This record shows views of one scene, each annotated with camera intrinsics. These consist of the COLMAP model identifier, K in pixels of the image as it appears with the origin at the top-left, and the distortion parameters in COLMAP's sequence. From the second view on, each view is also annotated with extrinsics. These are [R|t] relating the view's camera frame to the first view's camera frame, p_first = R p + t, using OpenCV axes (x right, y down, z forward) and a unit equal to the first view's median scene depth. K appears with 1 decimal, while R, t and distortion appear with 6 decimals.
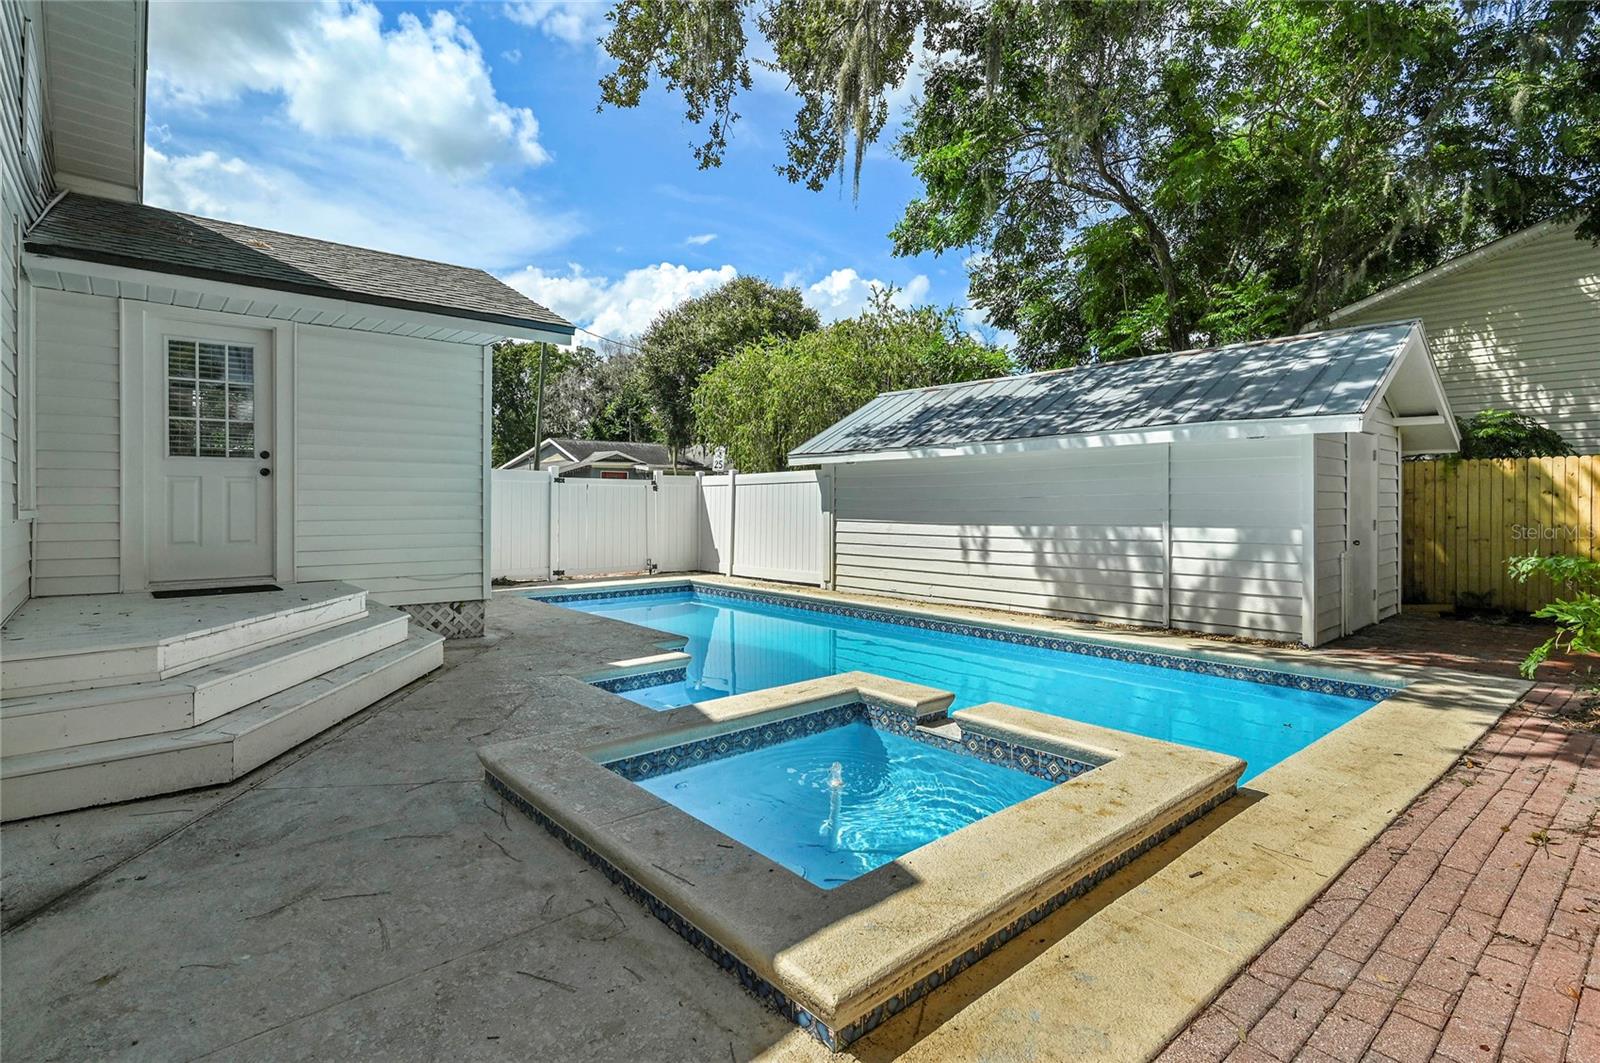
lens RADIAL K [[779.2, 0, 791.0], [0, 779.2, 500.1], [0, 0, 1]] dist [0.005033, -0.003461]
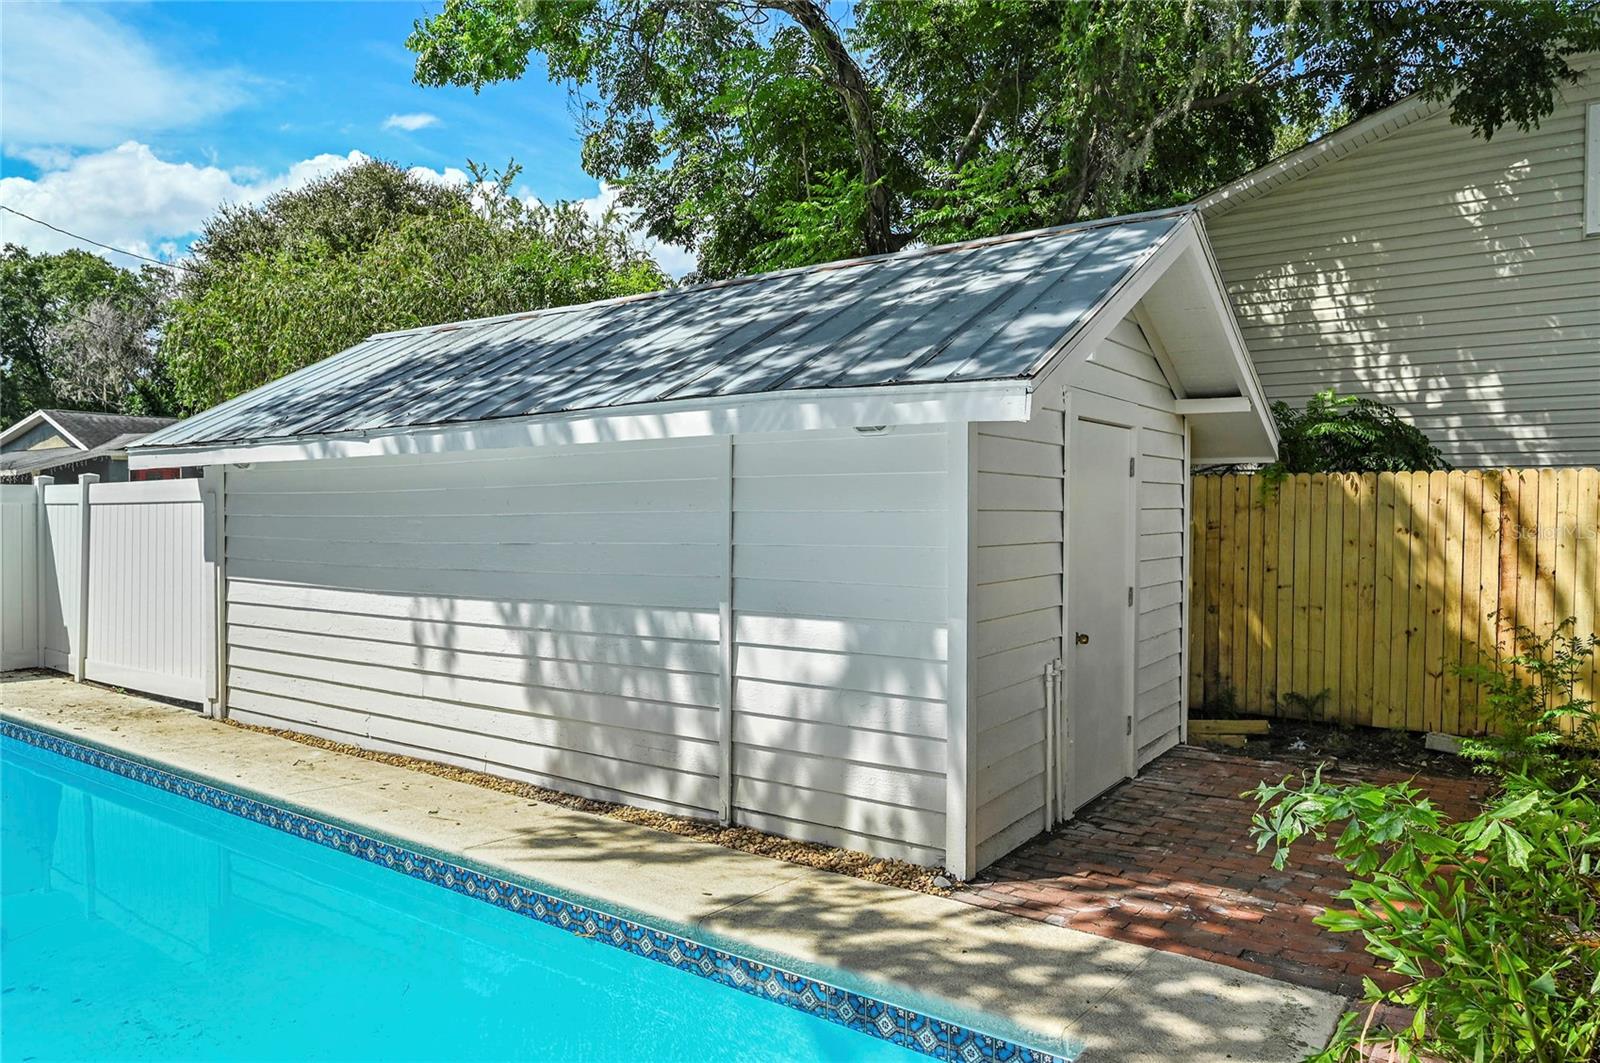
lens RADIAL K [[1081.9, 0, 784.0], [0, 1081.9, 539.5], [0, 0, 1]] dist [-0.003871, -0.000502]
pose [[0.972599, -0.005035, 0.232435, 0.312280], [-0.001691, 0.999586, 0.028728, -0.026299], [-0.232483, -0.028334, 0.972188, 0.303911]]
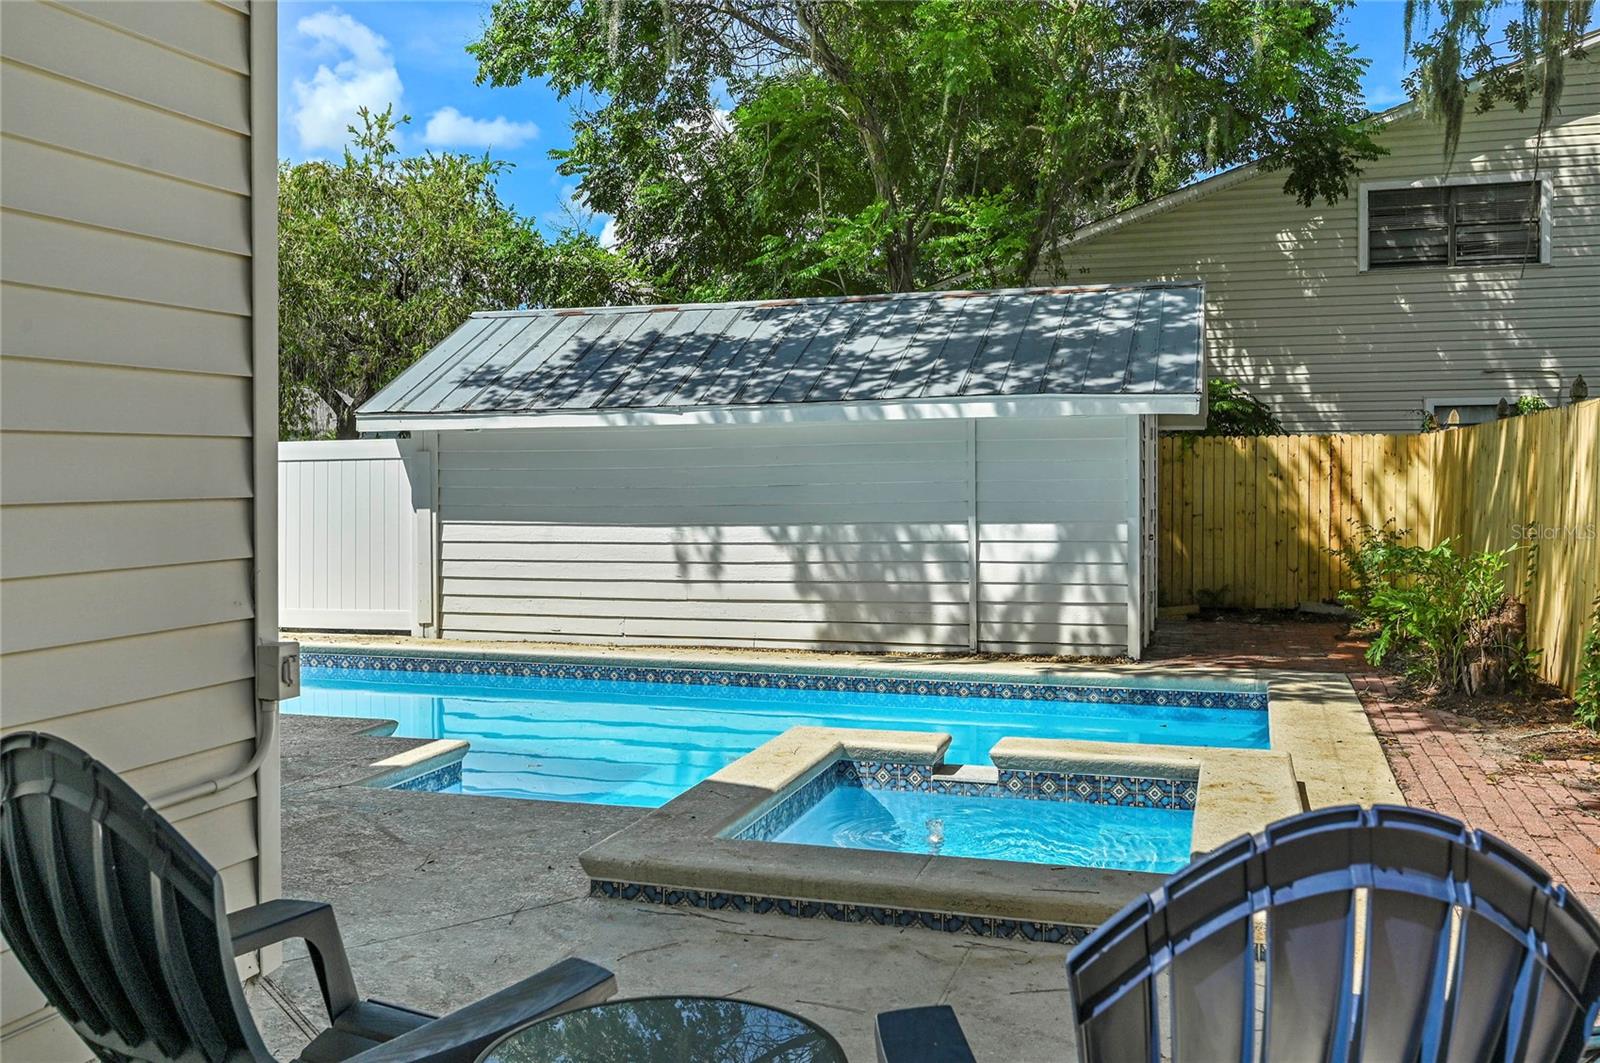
lens RADIAL K [[1388.4, 0, 809.1], [0, 1388.4, 496.6], [0, 0, 1]] dist [-0.001174, -0.002792]
pose [[0.850200, -0.013107, 0.526297, -0.341180], [0.004581, 0.999836, 0.017499, -0.015568], [-0.526441, -0.012467, 0.850121, -0.085319]]
